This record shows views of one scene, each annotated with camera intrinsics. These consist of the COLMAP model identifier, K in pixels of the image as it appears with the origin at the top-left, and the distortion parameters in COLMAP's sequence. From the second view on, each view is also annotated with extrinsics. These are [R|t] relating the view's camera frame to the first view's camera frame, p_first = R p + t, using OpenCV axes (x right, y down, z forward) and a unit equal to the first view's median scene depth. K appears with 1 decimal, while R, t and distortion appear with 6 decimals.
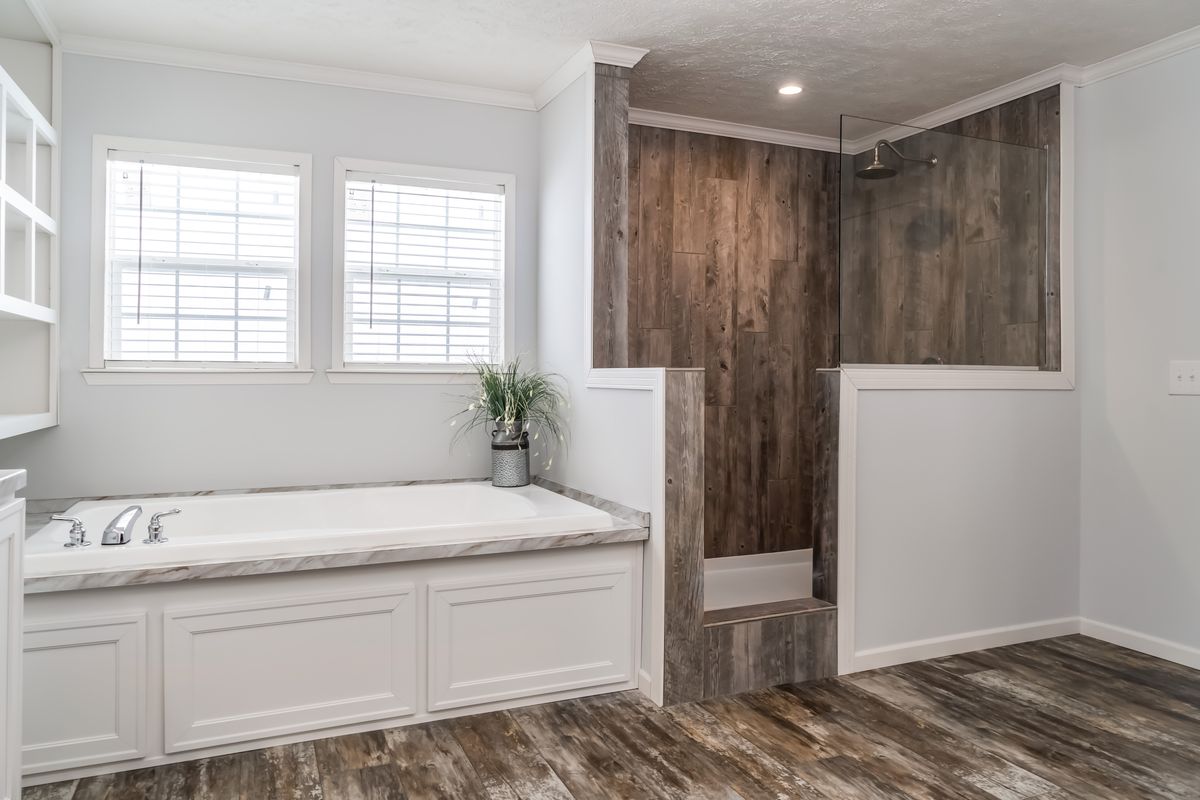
lens RADIAL K [[858.8, 0, 605.8], [0, 858.8, 391.8], [0, 0, 1]] dist [0.008191, -0.012541]
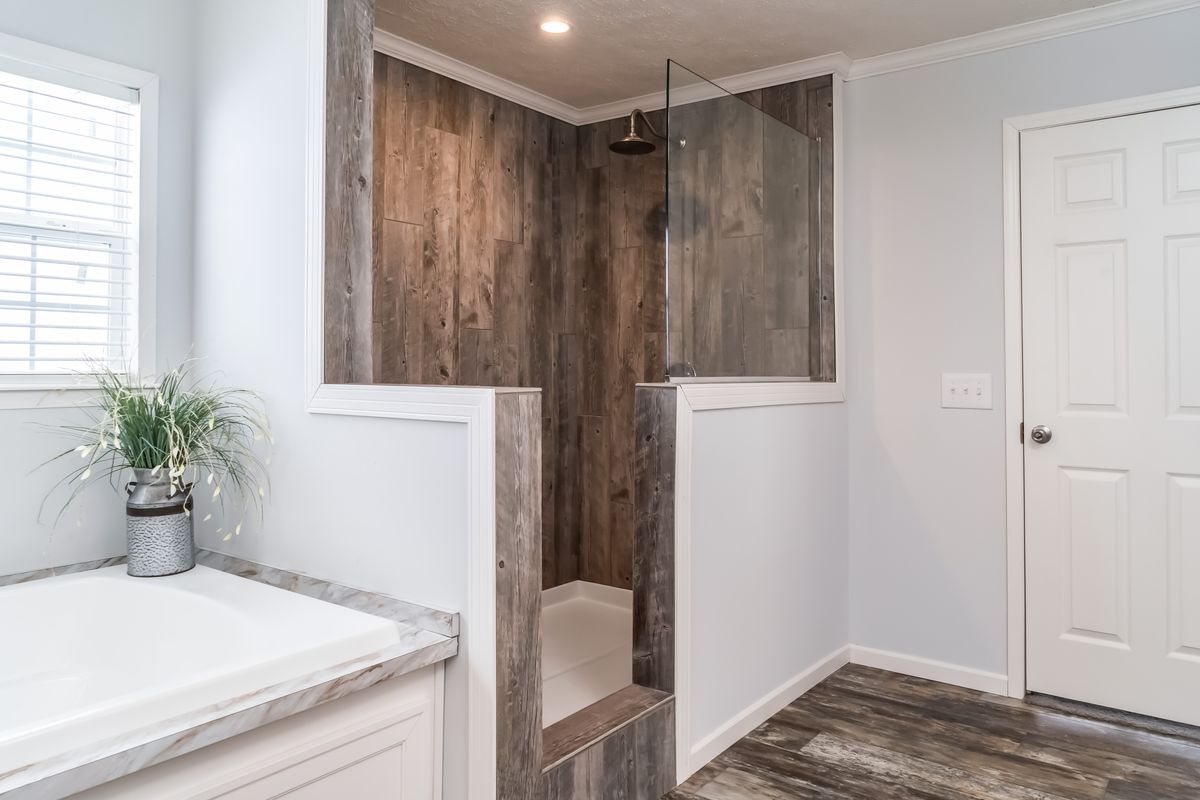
lens RADIAL K [[858.8, 0, 607.1], [0, 858.8, 365.0], [0, 0, 1]] dist [0.008191, -0.012541]
pose [[0.870541, 0.003251, 0.492086, -0.139850], [0.005480, 0.999852, -0.016299, -0.028121], [-0.492066, 0.016886, 0.870394, 0.311141]]
